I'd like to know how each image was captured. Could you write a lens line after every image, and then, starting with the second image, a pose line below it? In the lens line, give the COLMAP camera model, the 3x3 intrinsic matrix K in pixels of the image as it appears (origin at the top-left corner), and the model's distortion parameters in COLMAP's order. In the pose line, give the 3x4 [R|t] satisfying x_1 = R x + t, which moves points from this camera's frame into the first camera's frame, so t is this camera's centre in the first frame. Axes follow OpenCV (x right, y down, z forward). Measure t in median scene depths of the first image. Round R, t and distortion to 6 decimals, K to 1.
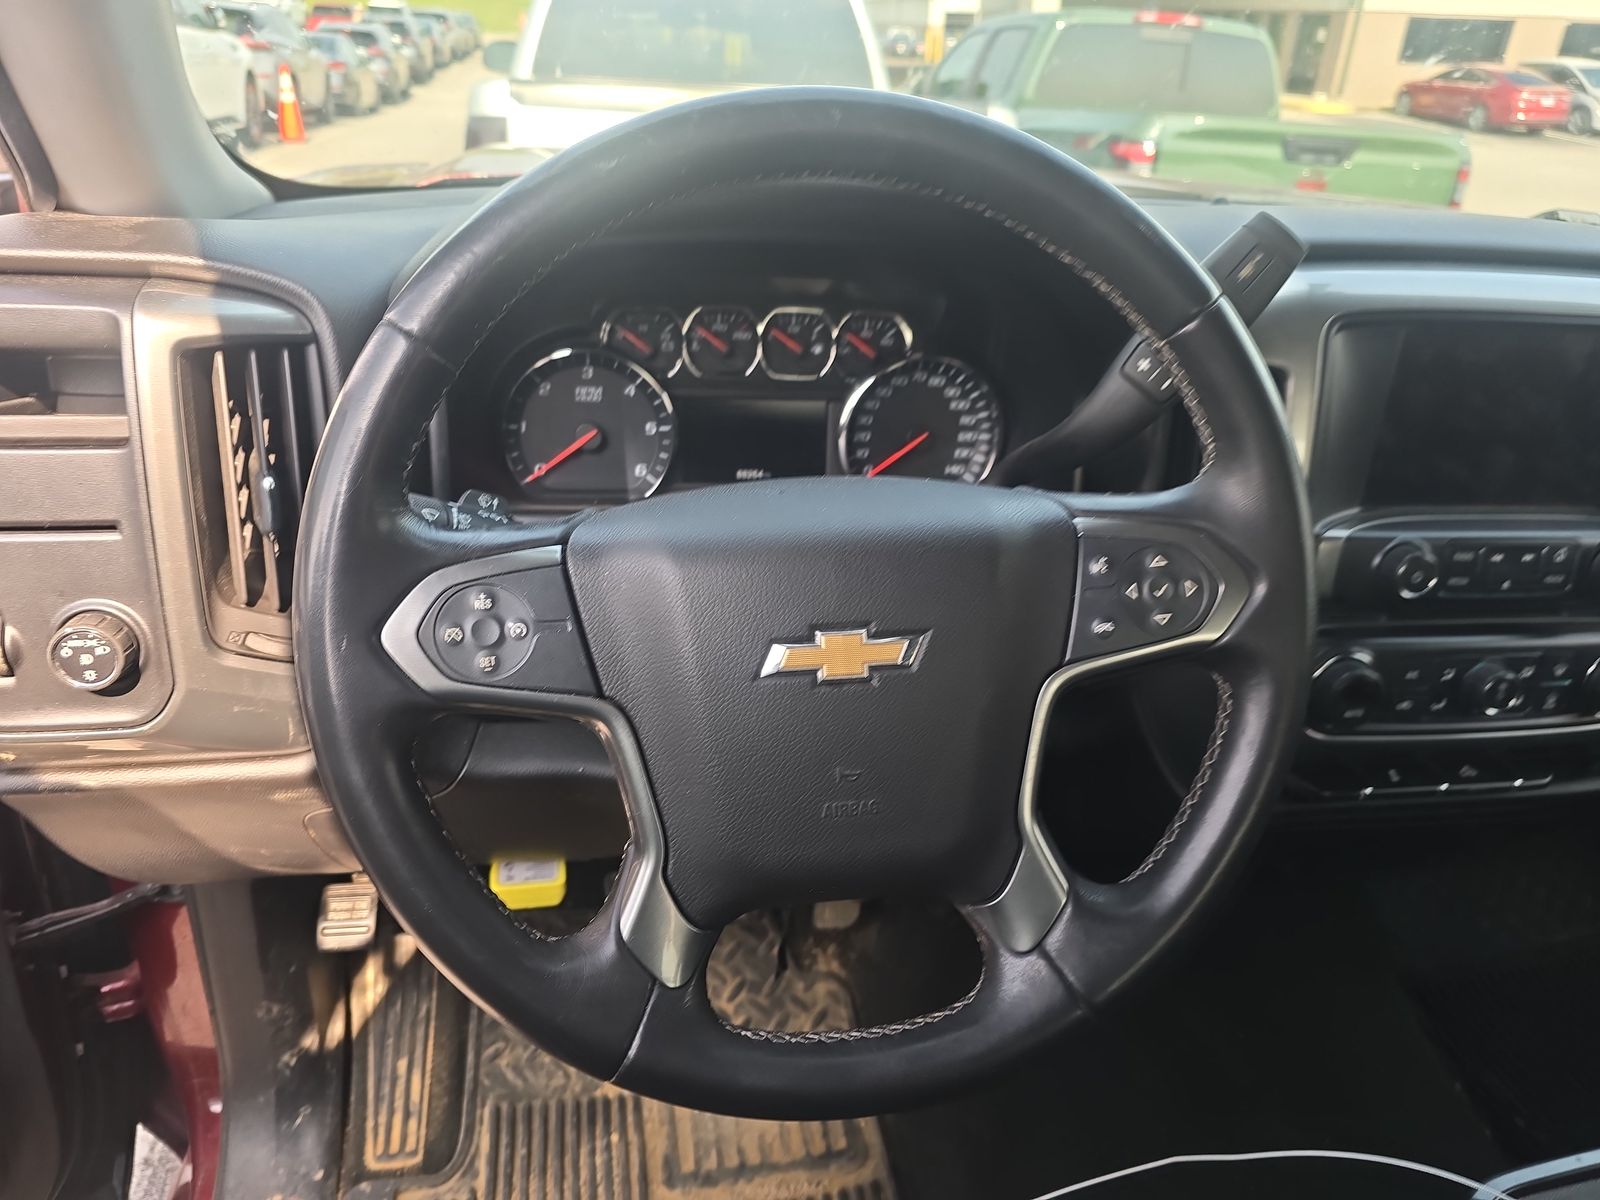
lens RADIAL K [[1076.8, 0, 796.1], [0, 1076.8, 610.5], [0, 0, 1]] dist [0.021565, -0.014908]
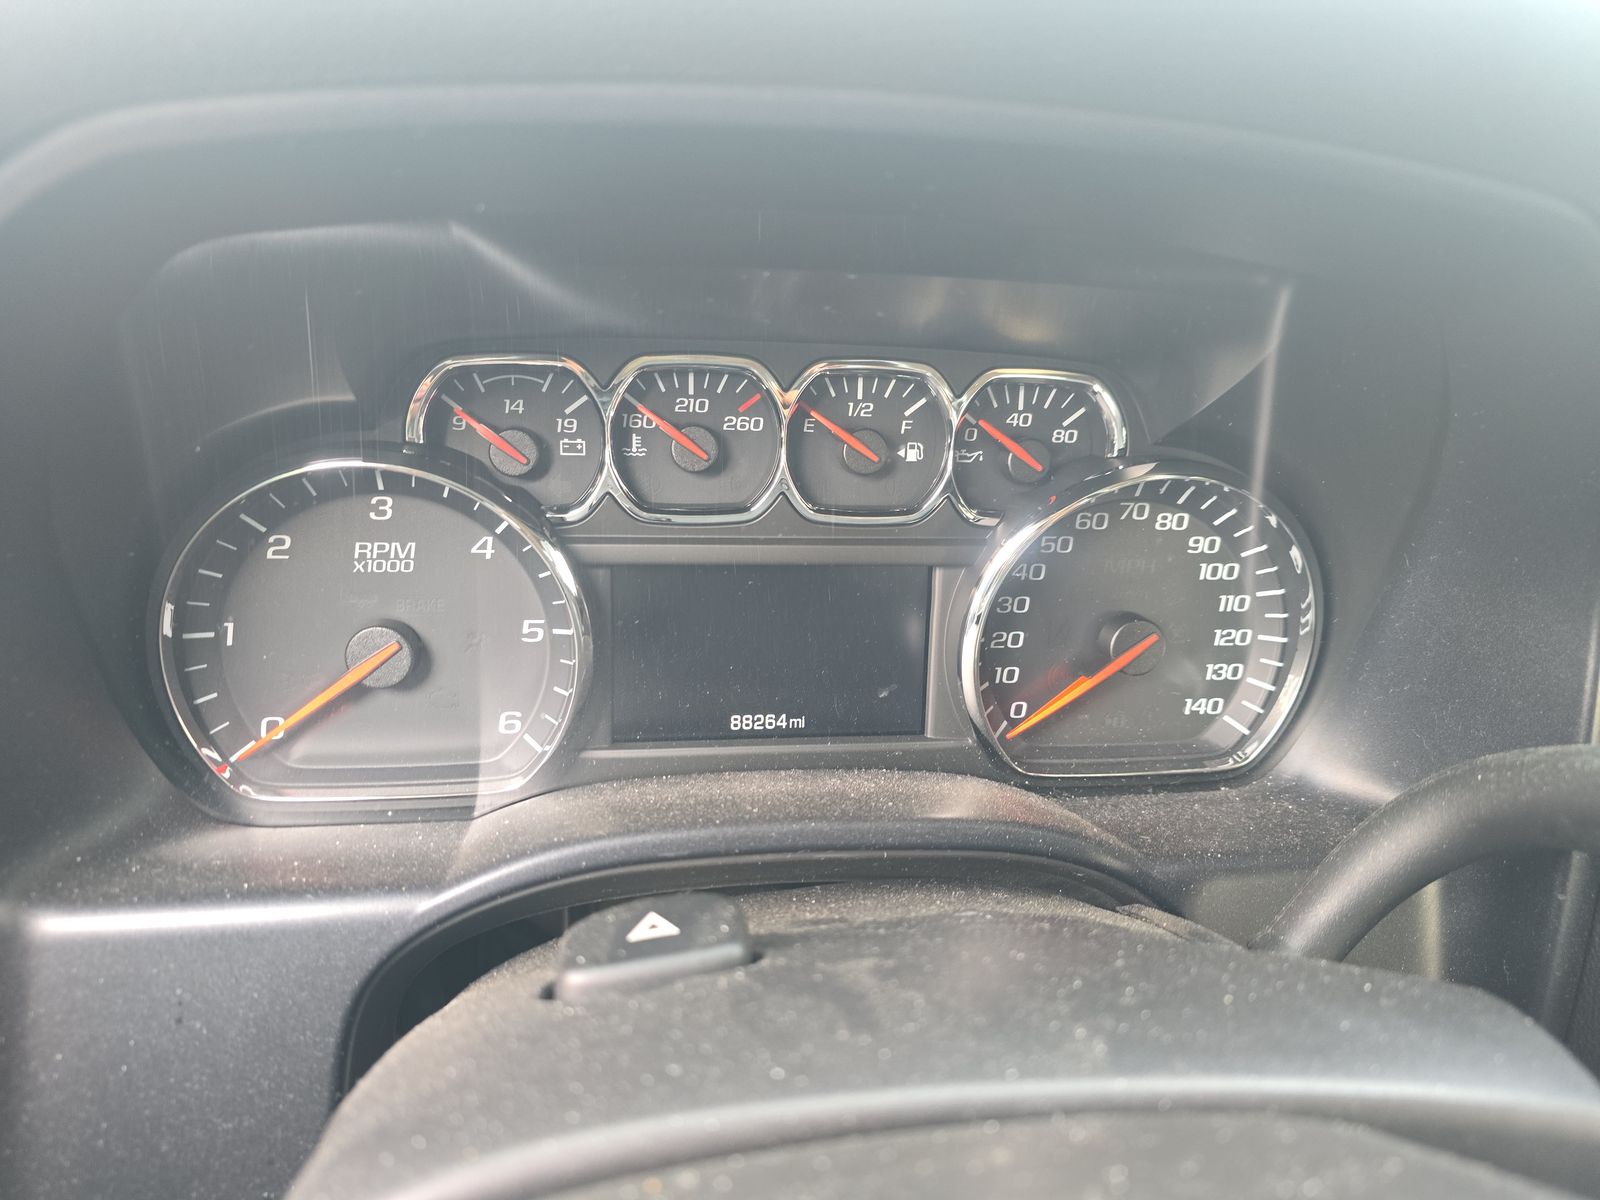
lens RADIAL K [[1076.8, 0, 805.3], [0, 1076.8, 596.6], [0, 0, 1]] dist [0.021565, -0.014908]
pose [[0.998958, 0.013097, -0.043713, -0.004464], [-0.015394, 0.998496, -0.052616, -0.160987], [0.042958, 0.053235, 0.997658, 0.562241]]
